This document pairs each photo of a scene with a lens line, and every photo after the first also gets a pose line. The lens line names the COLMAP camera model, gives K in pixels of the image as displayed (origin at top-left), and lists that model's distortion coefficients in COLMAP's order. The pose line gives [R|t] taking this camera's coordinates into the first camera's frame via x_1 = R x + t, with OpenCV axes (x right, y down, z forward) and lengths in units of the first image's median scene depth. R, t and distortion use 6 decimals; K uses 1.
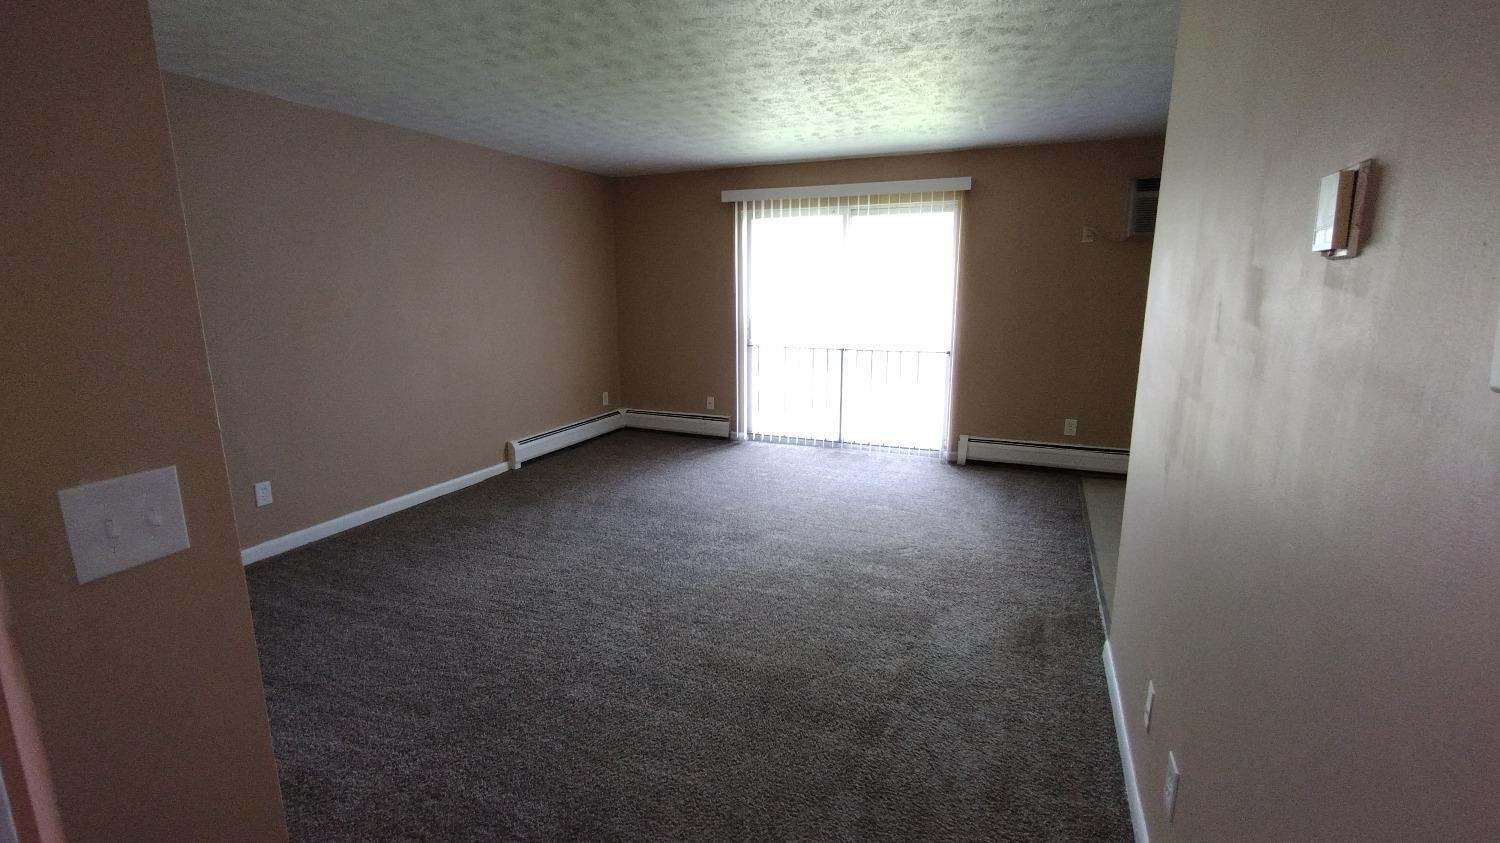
lens RADIAL K [[676.7, 0, 756.4], [0, 676.7, 419.5], [0, 0, 1]] dist [-0.003790, -0.000939]
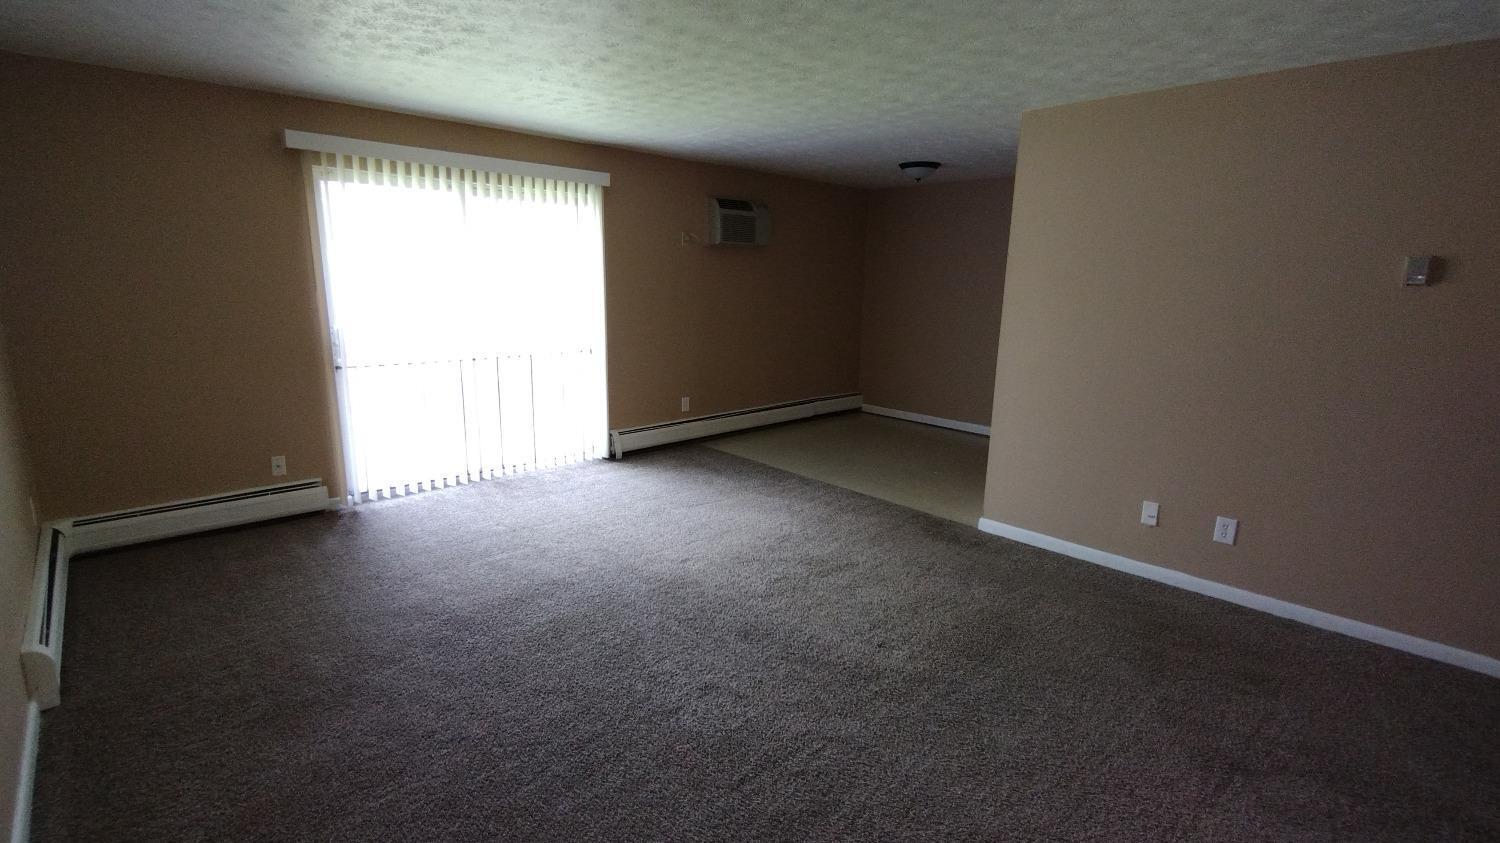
lens RADIAL K [[676.7, 0, 752.3], [0, 676.7, 420.6], [0, 0, 1]] dist [-0.003790, -0.000939]
pose [[0.394481, -0.182231, 0.900653, -0.523371], [0.156457, 0.979147, 0.129585, -0.089664], [-0.905486, 0.089794, 0.414766, 0.388997]]
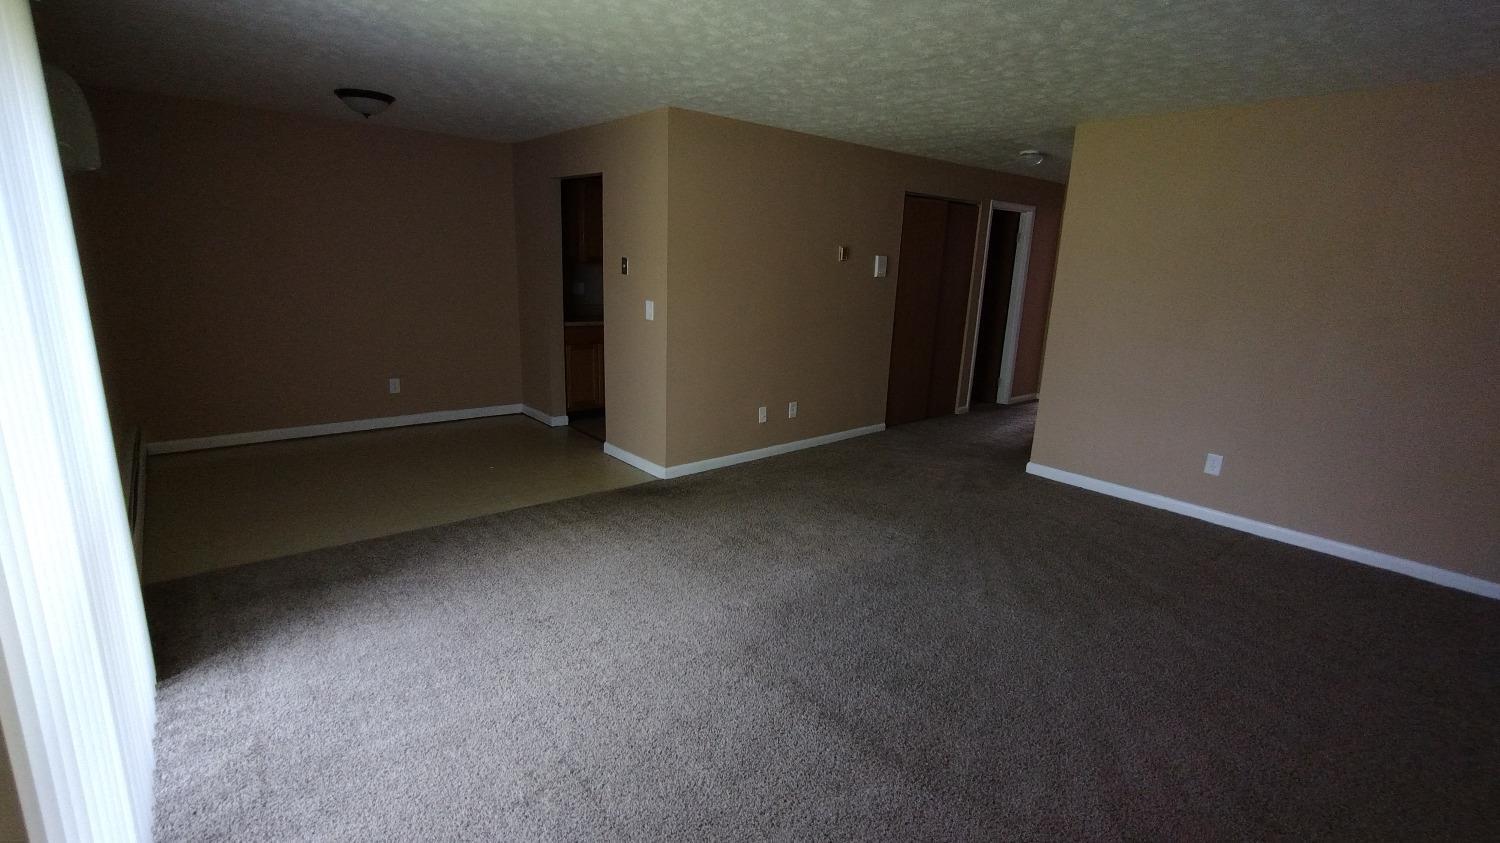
lens RADIAL K [[676.7, 0, 744.6], [0, 676.7, 422.1], [0, 0, 1]] dist [-0.003790, -0.000939]
pose [[-0.890276, -0.132128, 0.435833, -0.202559], [0.054634, 0.919093, 0.390234, -0.227180], [-0.452132, 0.371227, -0.811028, 1.119292]]
